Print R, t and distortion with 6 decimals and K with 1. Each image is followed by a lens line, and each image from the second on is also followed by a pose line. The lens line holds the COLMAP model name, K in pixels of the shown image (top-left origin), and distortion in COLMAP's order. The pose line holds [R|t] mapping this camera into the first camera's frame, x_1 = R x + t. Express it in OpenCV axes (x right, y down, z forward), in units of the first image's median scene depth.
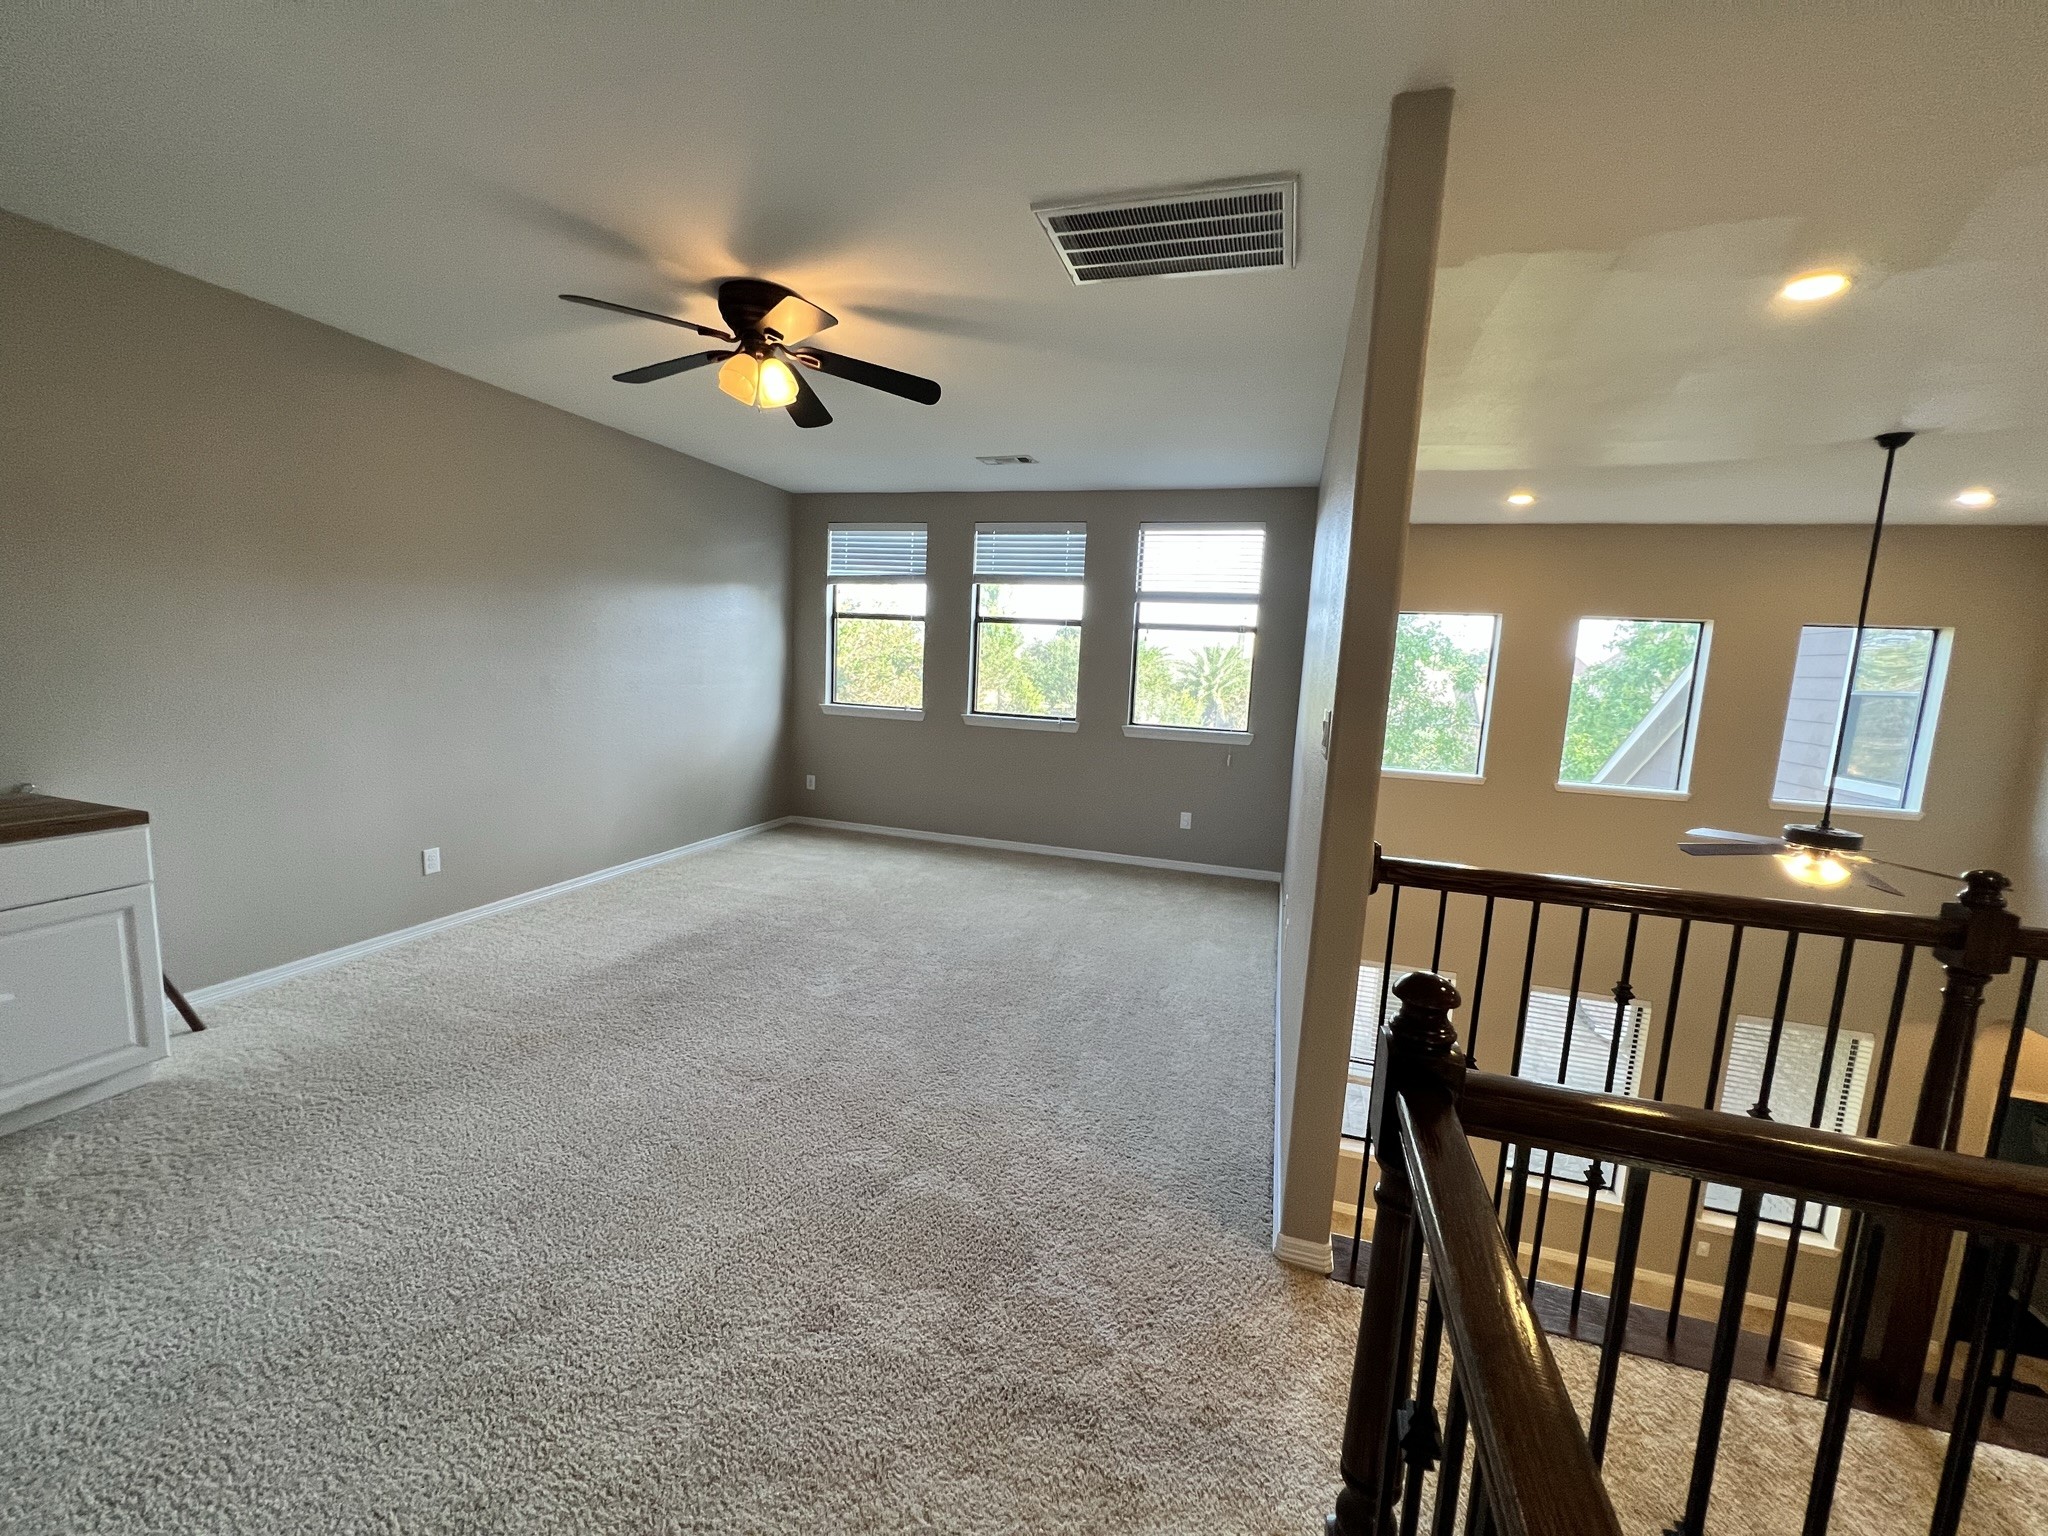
lens RADIAL K [[823.6, 0, 1028.4], [0, 823.6, 764.8], [0, 0, 1]] dist [-0.003314, 0.001523]
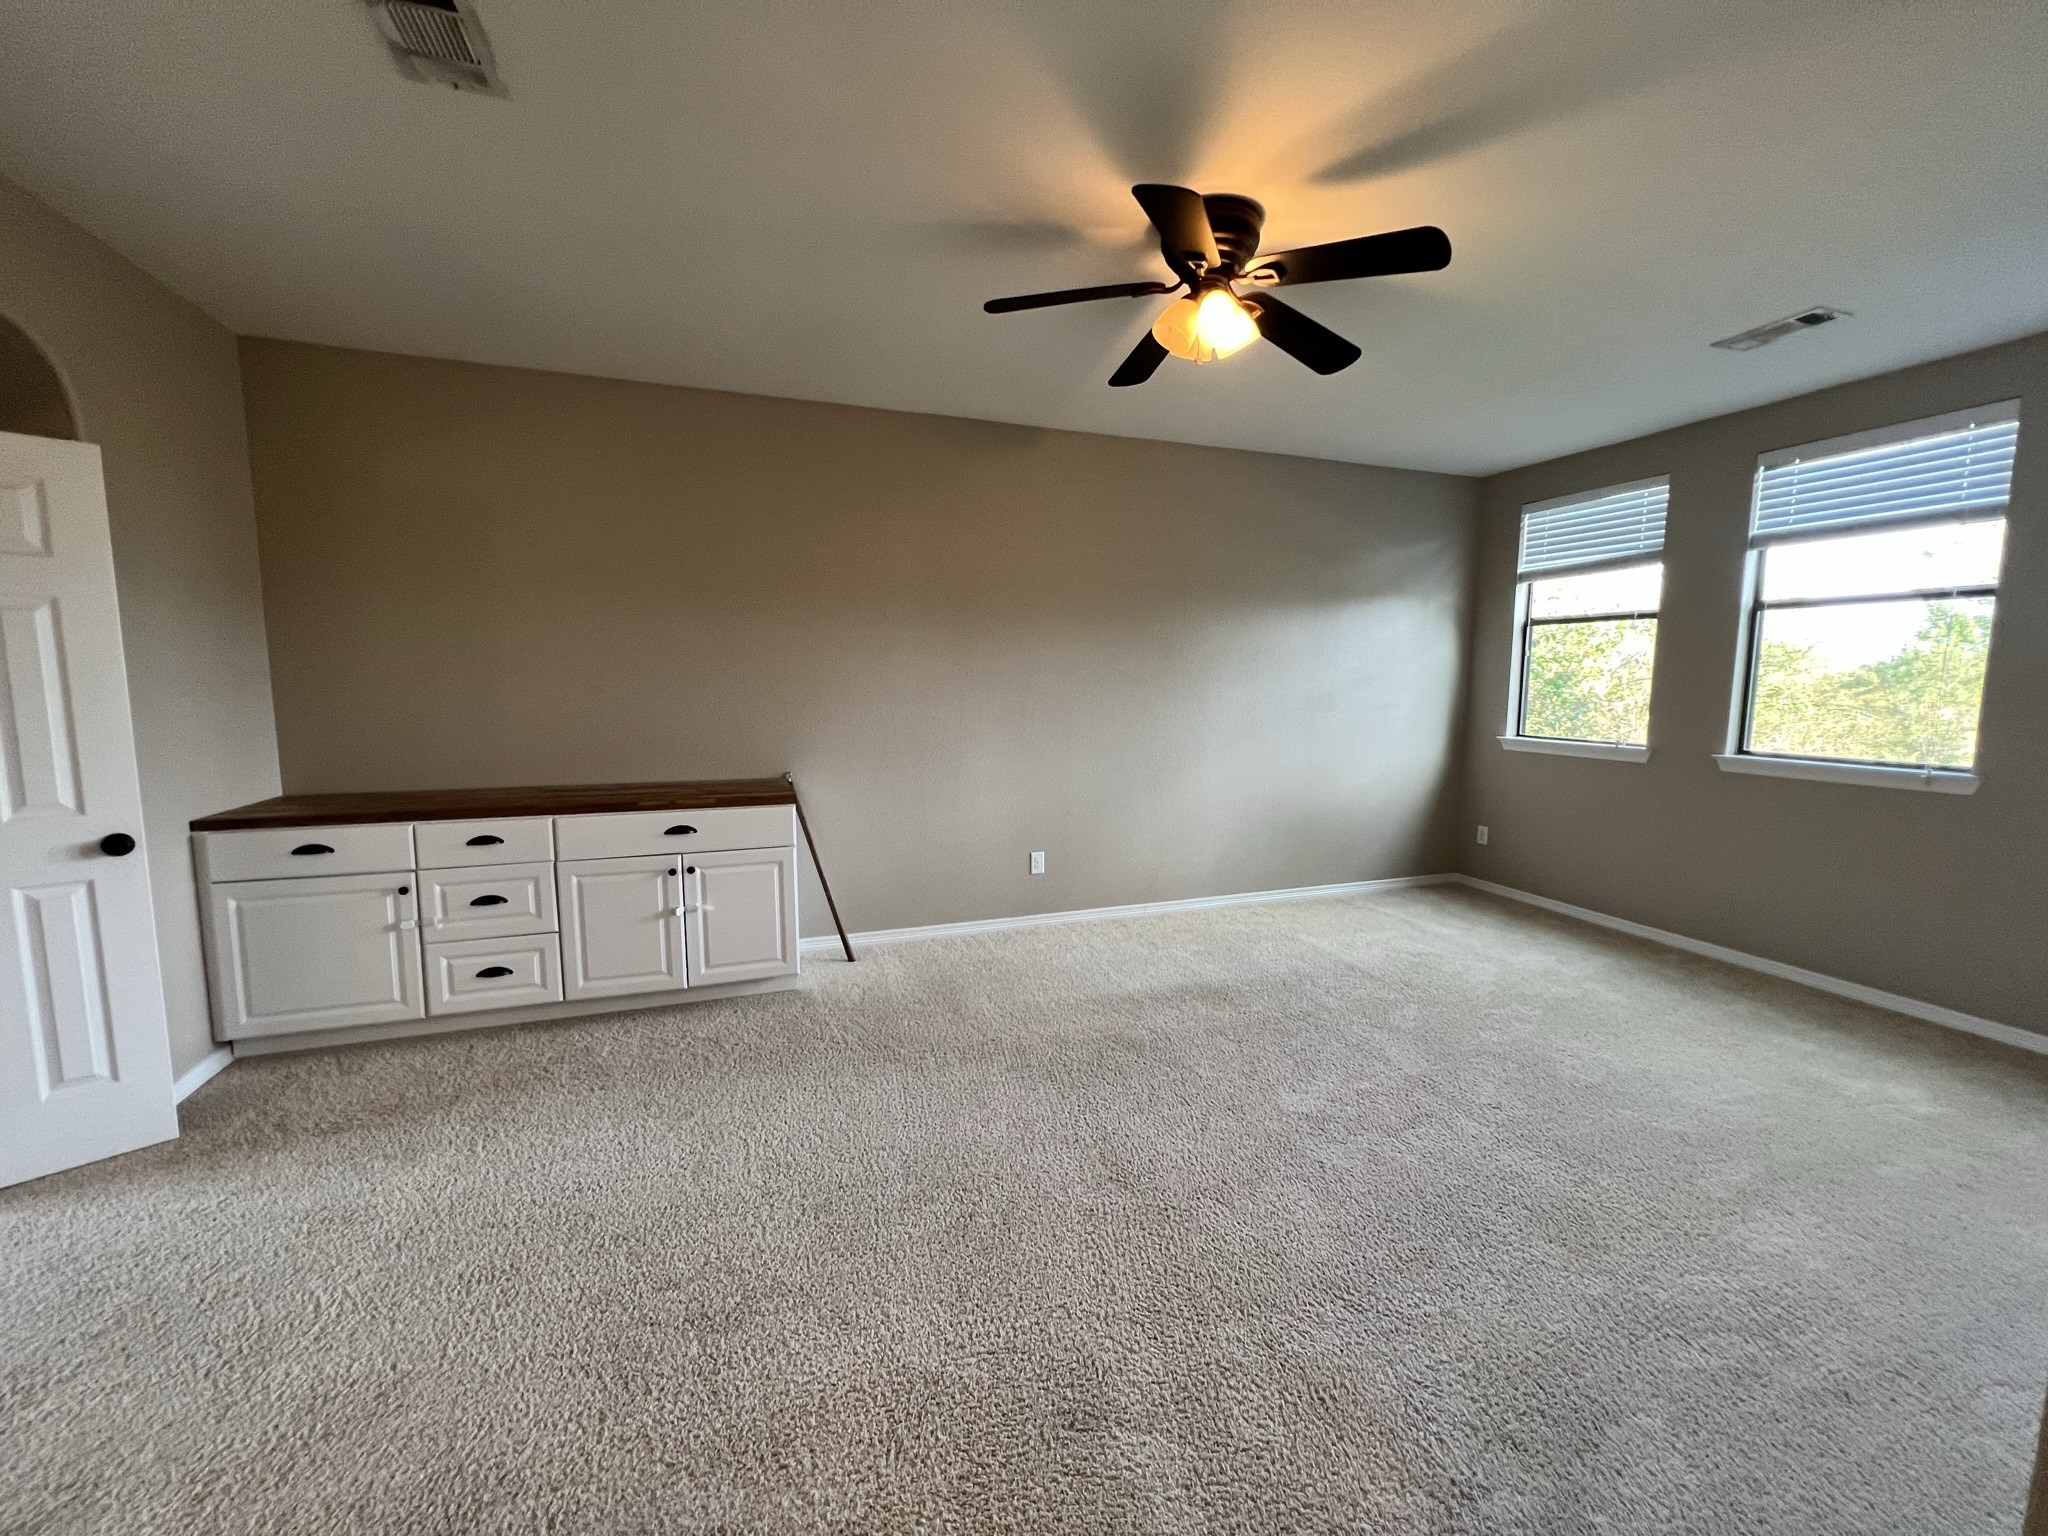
lens RADIAL K [[823.6, 0, 1030.5], [0, 823.6, 767.2], [0, 0, 1]] dist [-0.003314, 0.001523]
pose [[0.603760, 0.043566, -0.795975, 0.128124], [-0.079235, 0.996841, -0.005541, -0.006436], [0.793218, 0.066414, 0.605305, 0.214240]]
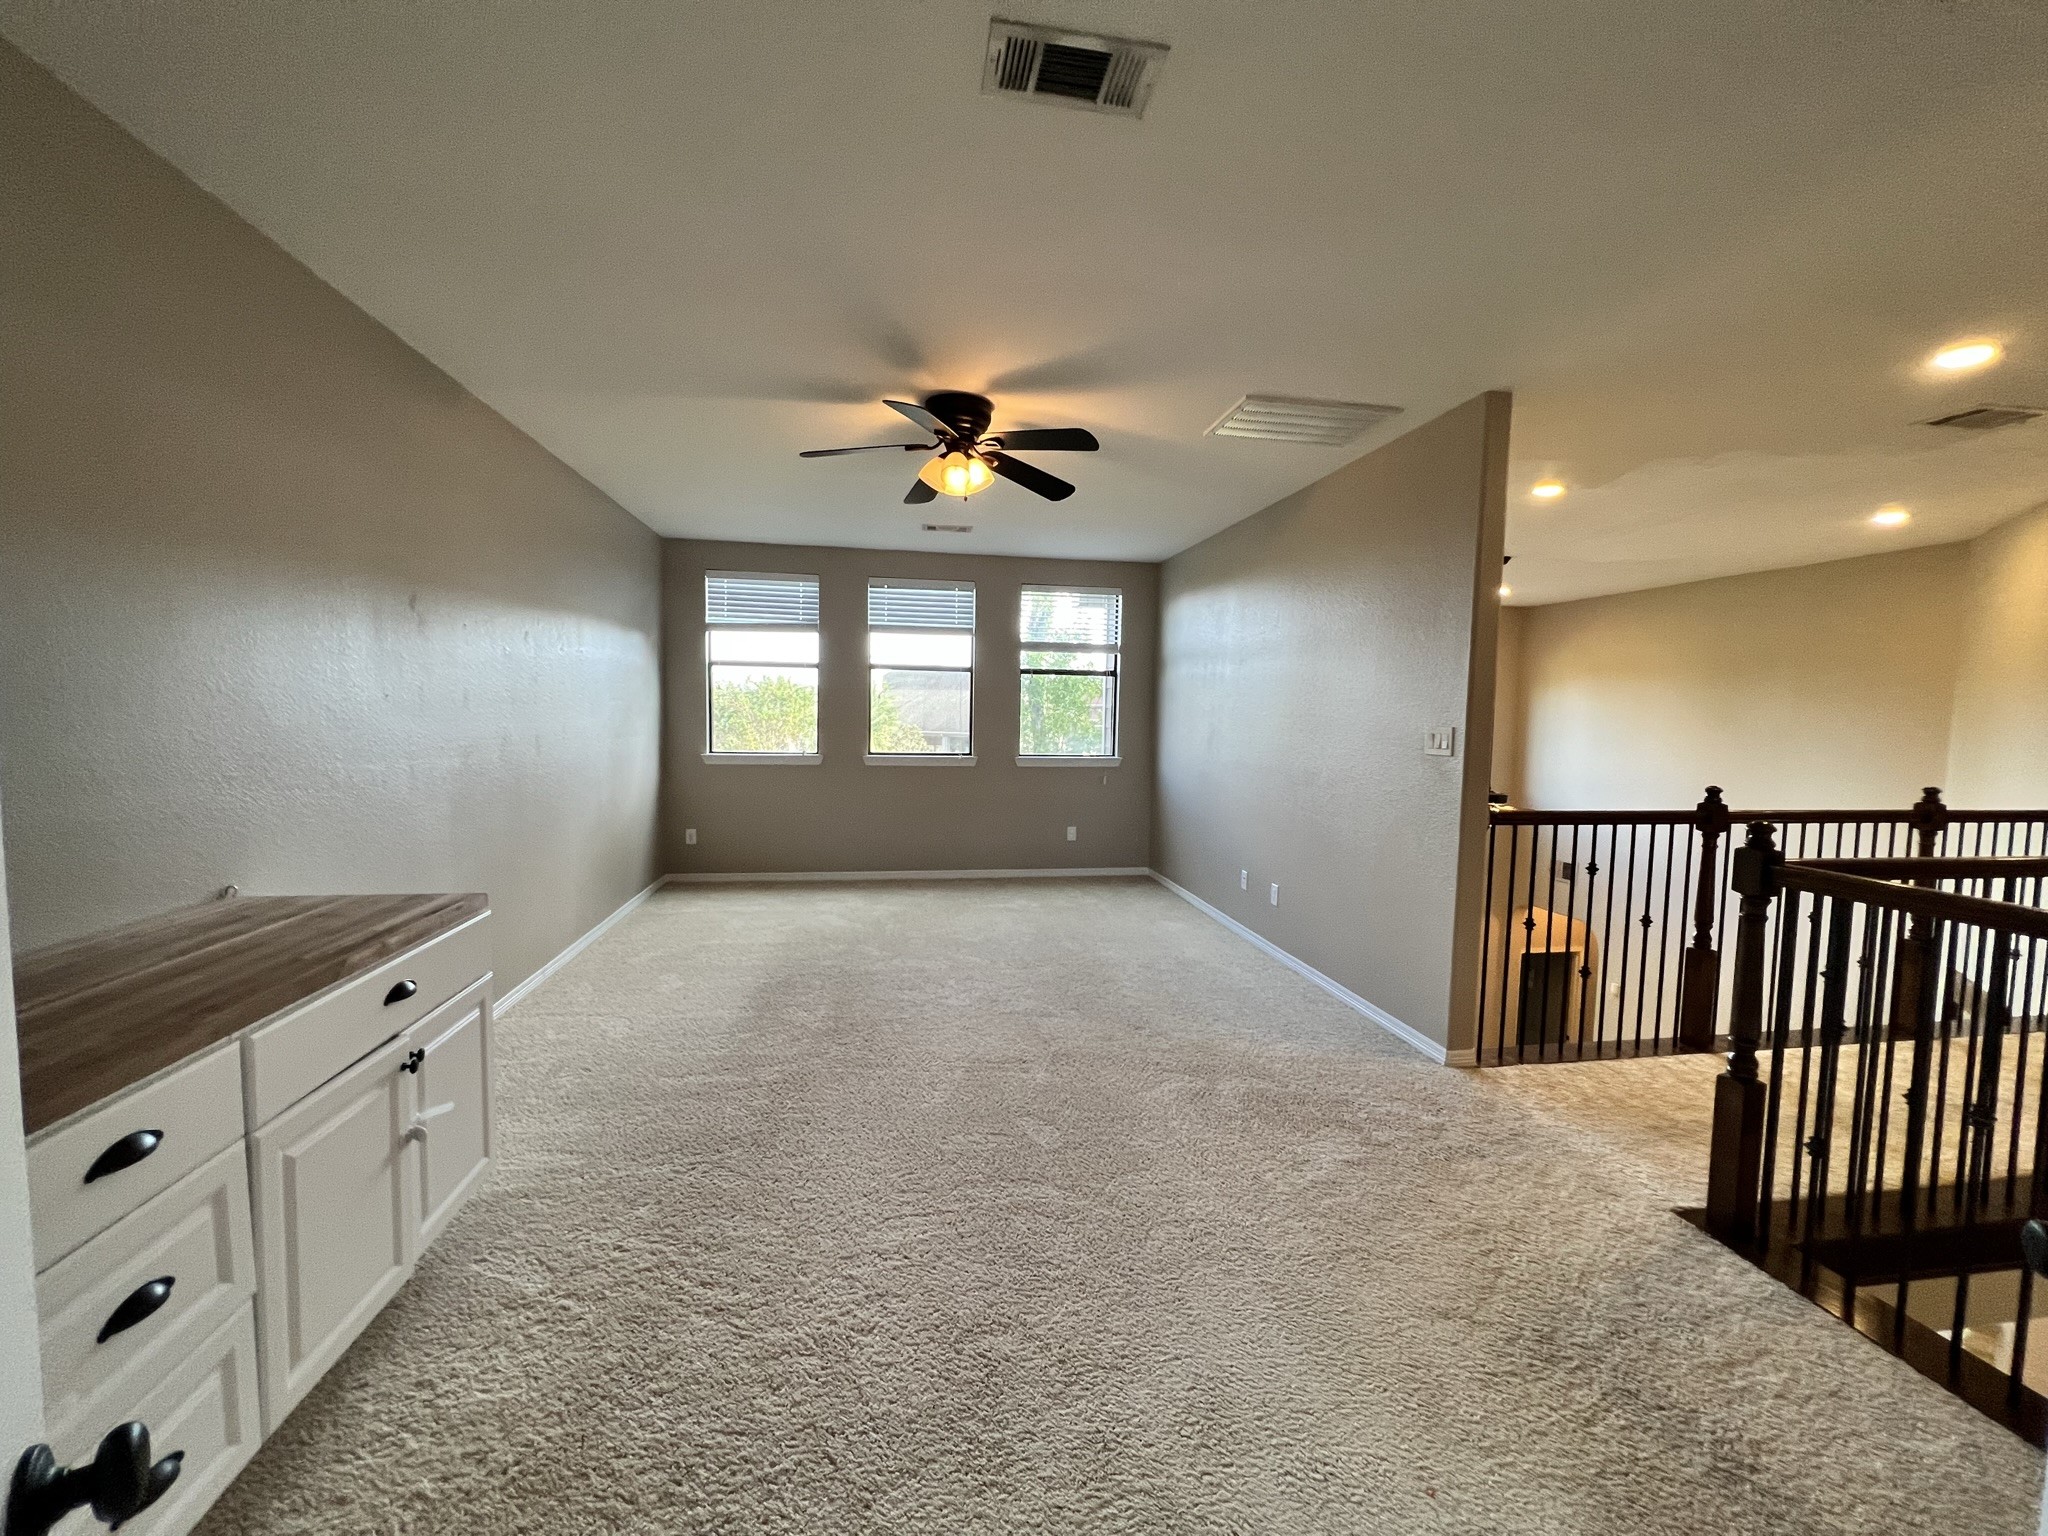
lens RADIAL K [[823.6, 0, 1030.8], [0, 823.6, 759.4], [0, 0, 1]] dist [-0.003314, 0.001523]
pose [[0.890019, -0.058487, 0.452157, -0.429203], [0.082225, 0.996067, -0.033009, -0.004916], [-0.448448, 0.066558, 0.891327, -0.041672]]
